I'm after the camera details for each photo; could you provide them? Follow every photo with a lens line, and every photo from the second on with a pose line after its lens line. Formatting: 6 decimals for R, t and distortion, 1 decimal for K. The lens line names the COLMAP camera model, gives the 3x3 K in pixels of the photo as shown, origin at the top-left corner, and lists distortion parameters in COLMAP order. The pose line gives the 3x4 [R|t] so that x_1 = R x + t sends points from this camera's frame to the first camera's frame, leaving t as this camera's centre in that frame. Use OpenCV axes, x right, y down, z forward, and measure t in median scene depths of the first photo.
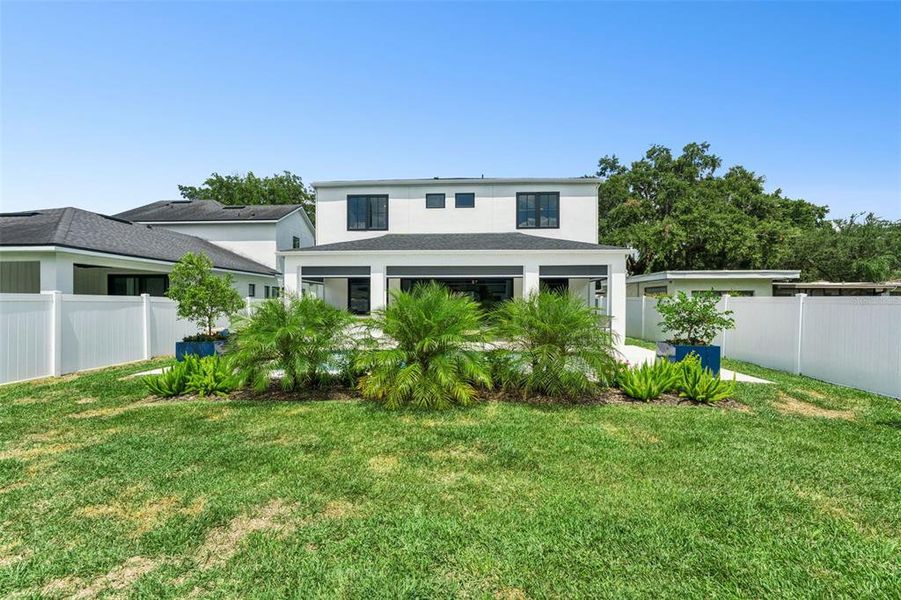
lens RADIAL K [[474.9, 0, 448.1], [0, 474.9, 298.0], [0, 0, 1]] dist [-0.003130, -0.000469]
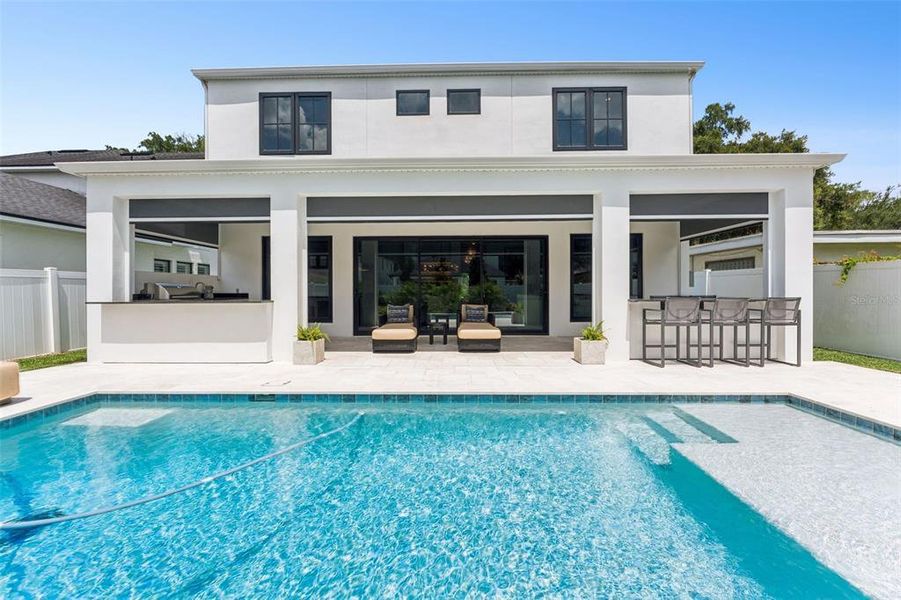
lens RADIAL K [[474.9, 0, 448.1], [0, 474.9, 298.0], [0, 0, 1]] dist [-0.003130, -0.000469]
pose [[0.999703, -0.006970, 0.023354, 0.001255], [0.006372, 0.999652, 0.025598, 0.017445], [-0.023525, -0.025441, 0.999399, 0.413566]]
